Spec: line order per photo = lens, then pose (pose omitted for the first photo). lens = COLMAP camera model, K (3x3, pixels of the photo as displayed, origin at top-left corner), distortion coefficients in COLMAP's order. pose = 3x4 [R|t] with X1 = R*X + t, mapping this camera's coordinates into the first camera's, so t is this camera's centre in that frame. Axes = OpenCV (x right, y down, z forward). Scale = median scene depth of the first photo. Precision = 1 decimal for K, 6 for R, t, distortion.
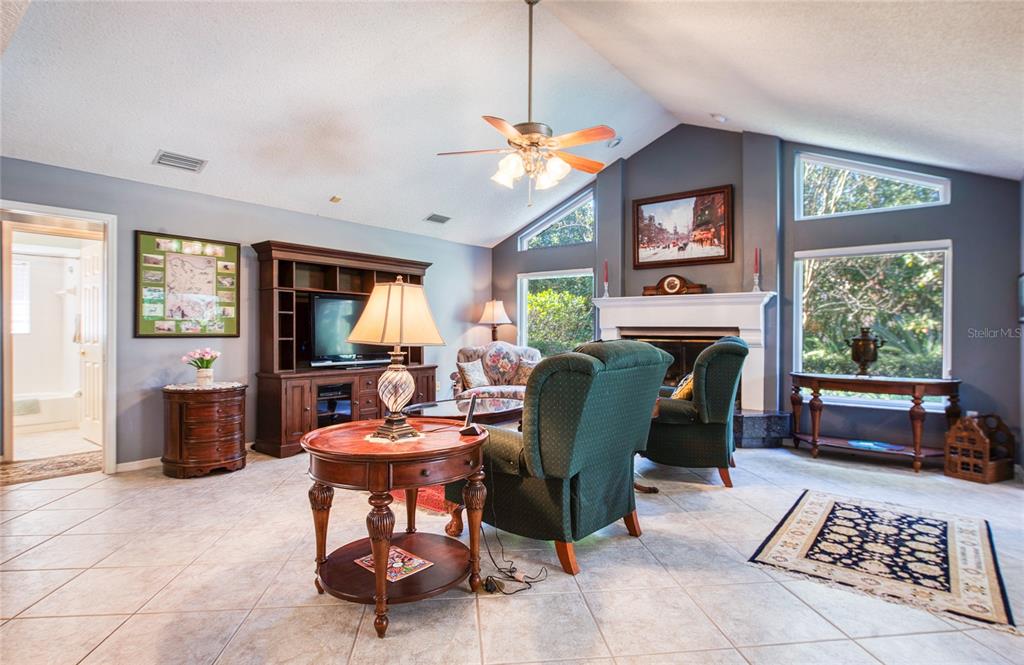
lens RADIAL K [[518.0, 0, 512.0], [0, 518.0, 332.5], [0, 0, 1]] dist [-0.004010, -0.000057]
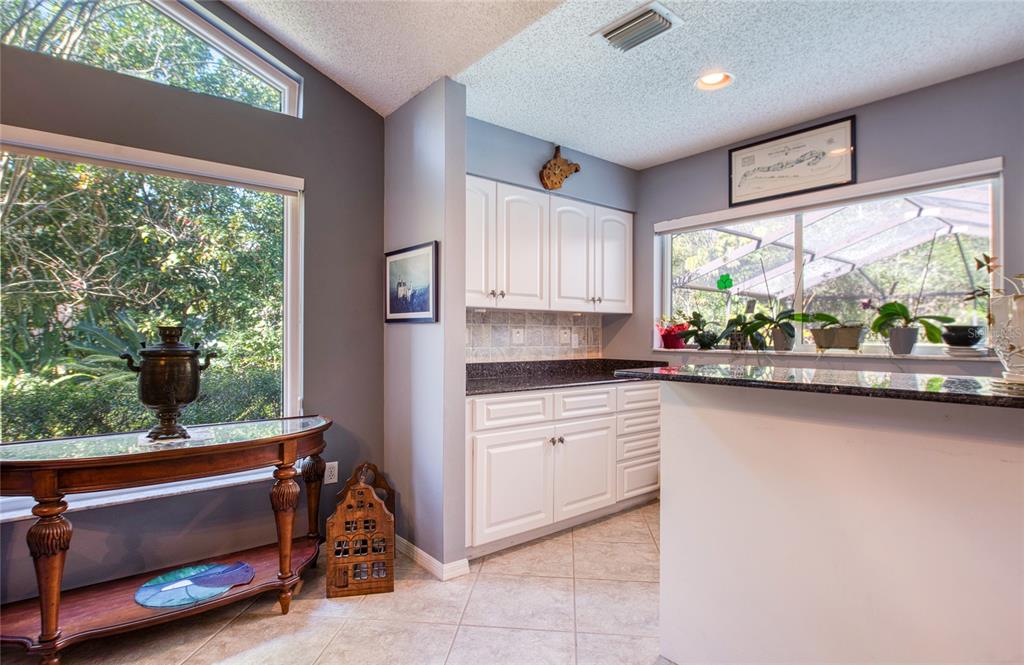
lens RADIAL K [[518.0, 0, 512.0], [0, 518.0, 332.5], [0, 0, 1]] dist [-0.004010, -0.000057]
pose [[0.214275, -0.000534, 0.976773, 0.249771], [0.004965, 0.999988, -0.000543, -0.001755], [-0.976761, 0.004966, 0.214275, 0.498562]]
